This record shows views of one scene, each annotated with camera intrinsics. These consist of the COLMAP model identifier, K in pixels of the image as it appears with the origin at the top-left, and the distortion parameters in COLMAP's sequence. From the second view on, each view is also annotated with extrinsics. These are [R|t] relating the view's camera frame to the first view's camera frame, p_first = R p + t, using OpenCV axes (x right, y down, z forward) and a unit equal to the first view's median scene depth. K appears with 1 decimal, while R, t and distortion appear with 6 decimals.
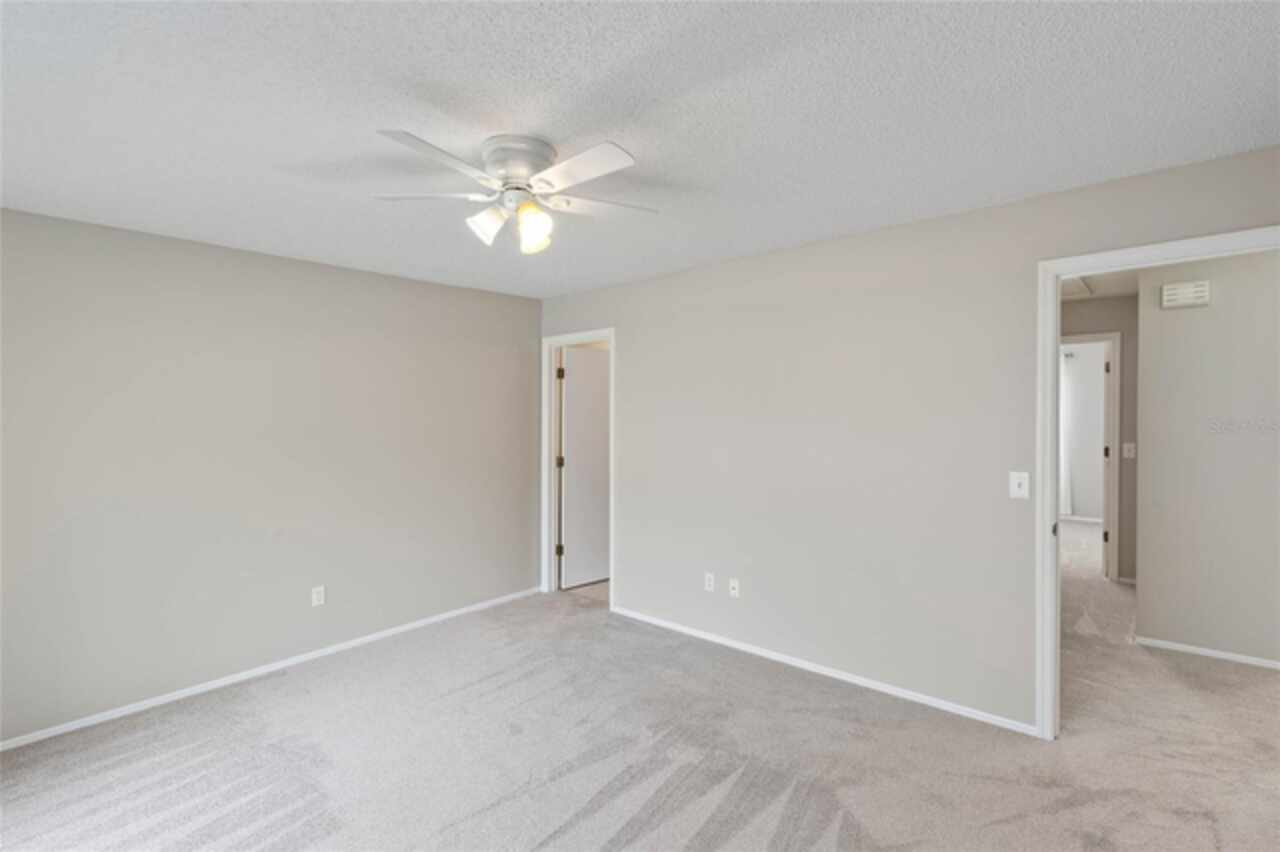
lens RADIAL K [[591.1, 0, 635.8], [0, 591.1, 422.7], [0, 0, 1]] dist [0.018182, 0.000665]
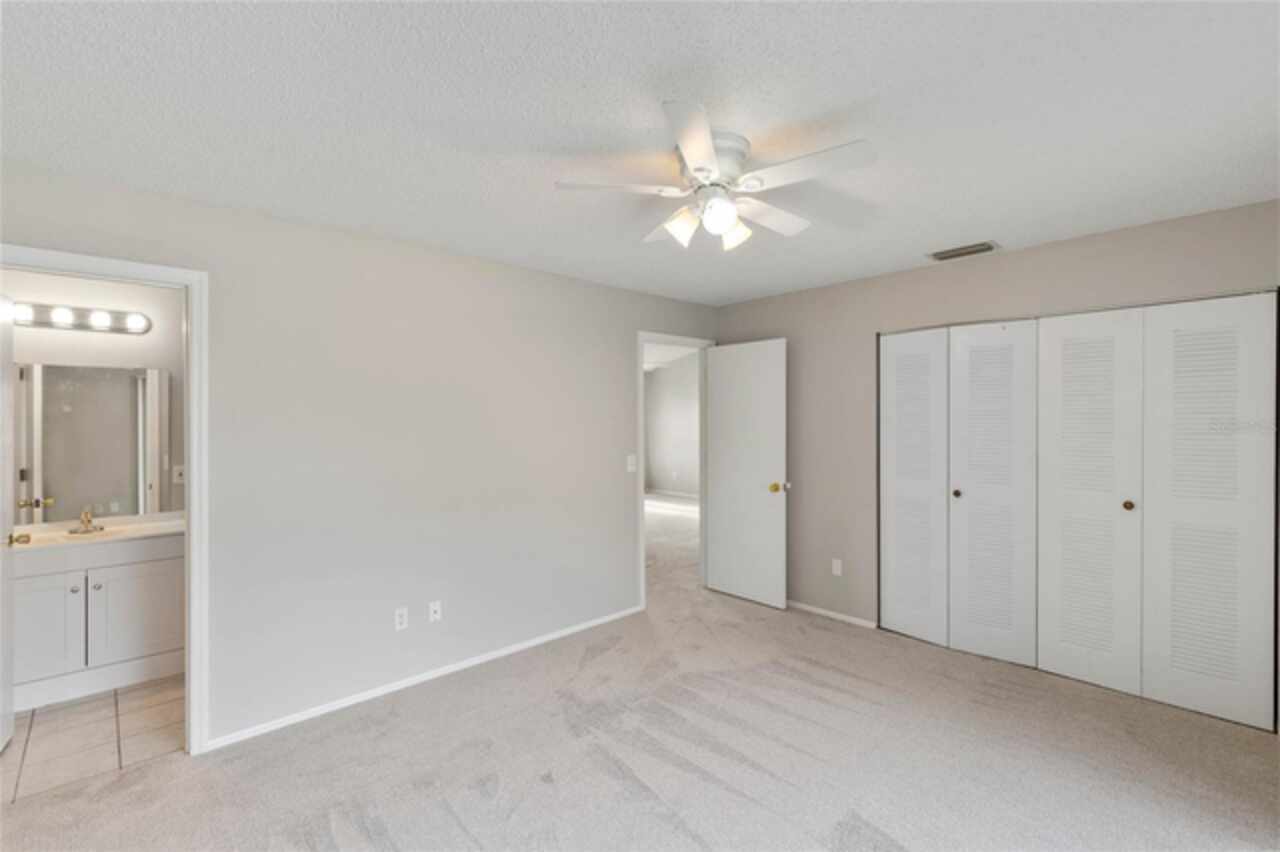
lens RADIAL K [[591.1, 0, 643.8], [0, 591.1, 413.1], [0, 0, 1]] dist [0.018182, 0.000665]
pose [[0.073882, 0.013193, 0.997180, -1.009557], [0.011459, 0.999835, -0.014077, -0.012696], [-0.997201, 0.012467, 0.073718, 0.849325]]
